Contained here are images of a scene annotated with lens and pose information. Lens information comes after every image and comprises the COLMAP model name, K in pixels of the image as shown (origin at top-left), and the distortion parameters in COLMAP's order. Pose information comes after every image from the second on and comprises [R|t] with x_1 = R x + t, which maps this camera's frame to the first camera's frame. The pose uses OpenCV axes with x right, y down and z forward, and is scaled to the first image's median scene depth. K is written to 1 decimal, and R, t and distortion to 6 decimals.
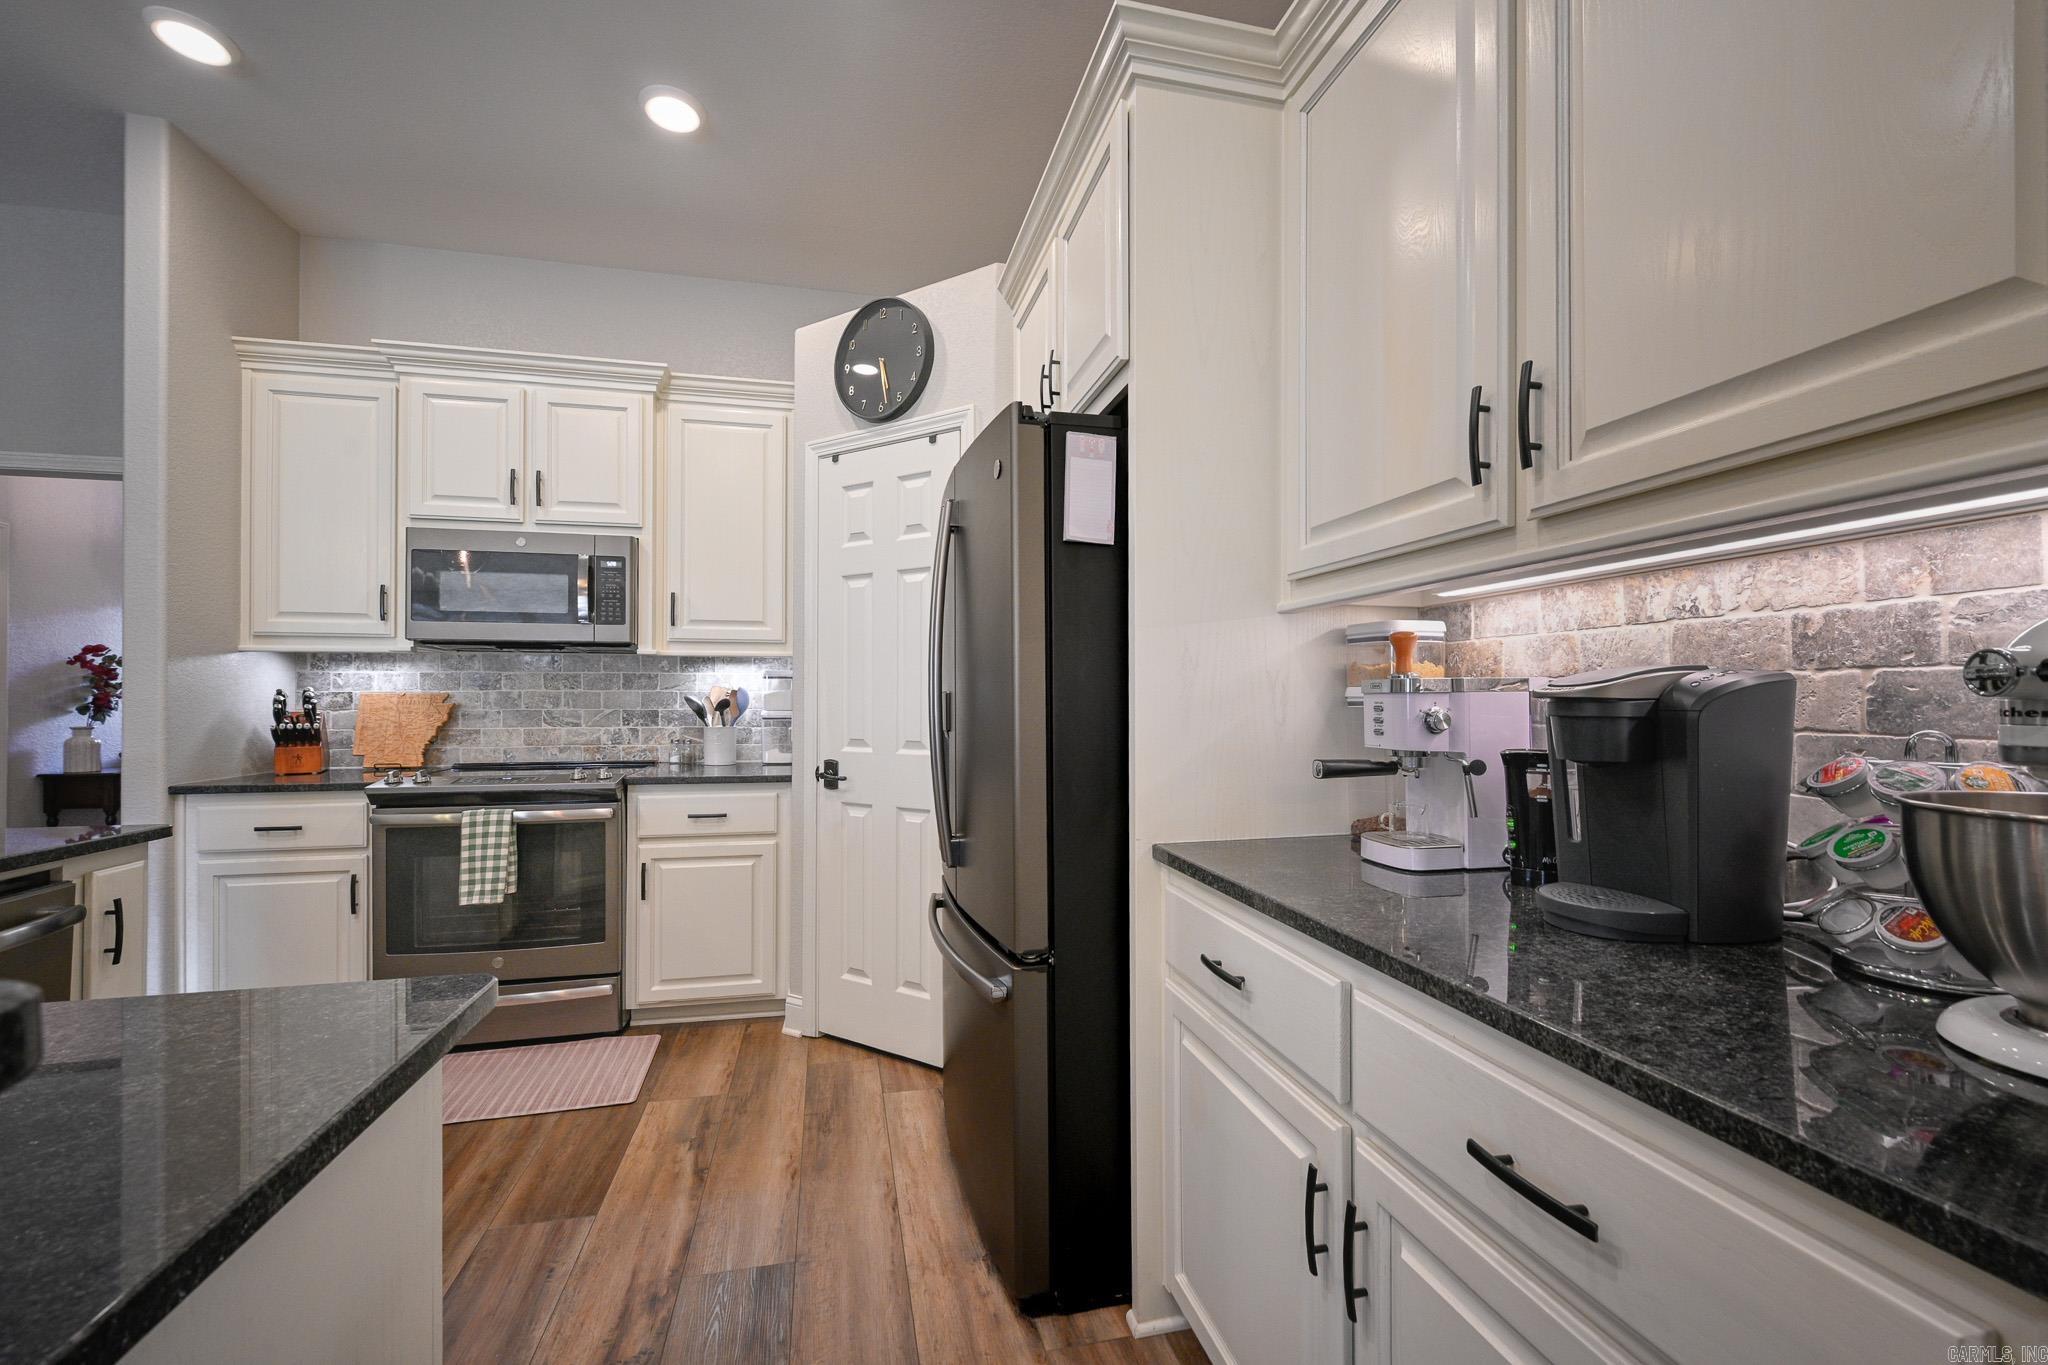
lens RADIAL K [[832.9, 0, 1025.1], [0, 832.9, 689.7], [0, 0, 1]] dist [-0.000207, 0.000202]
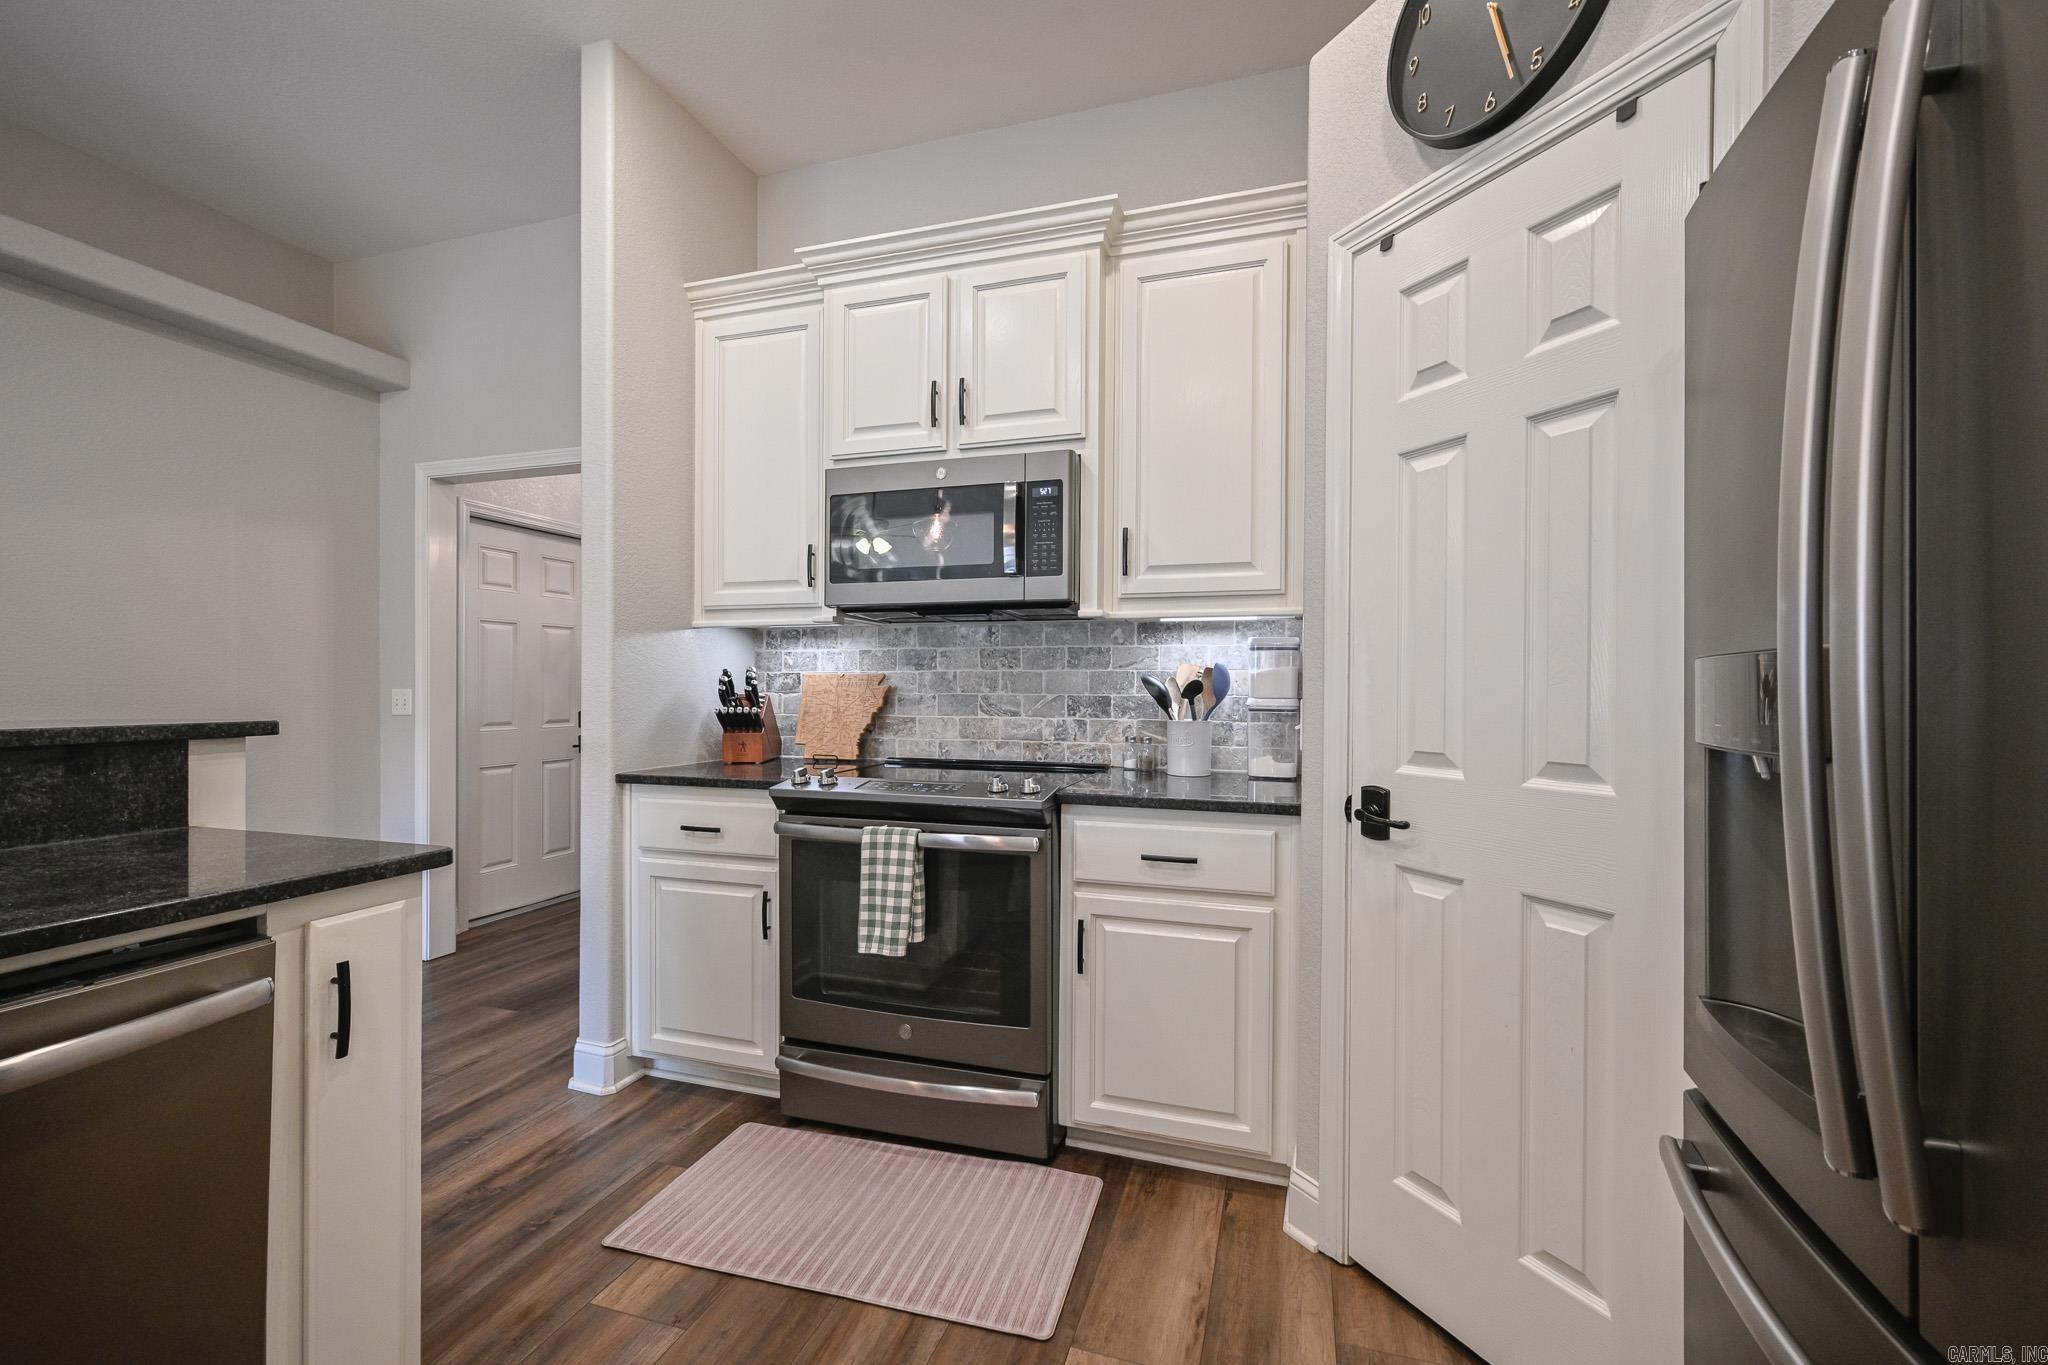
lens RADIAL K [[832.9, 0, 1054.0], [0, 832.9, 693.3], [0, 0, 1]] dist [-0.000207, 0.000202]
pose [[0.868669, 0.007879, -0.495331, -0.150614], [0.000565, 0.999857, 0.016895, 0.012142], [0.495393, -0.014956, 0.868540, 0.426409]]
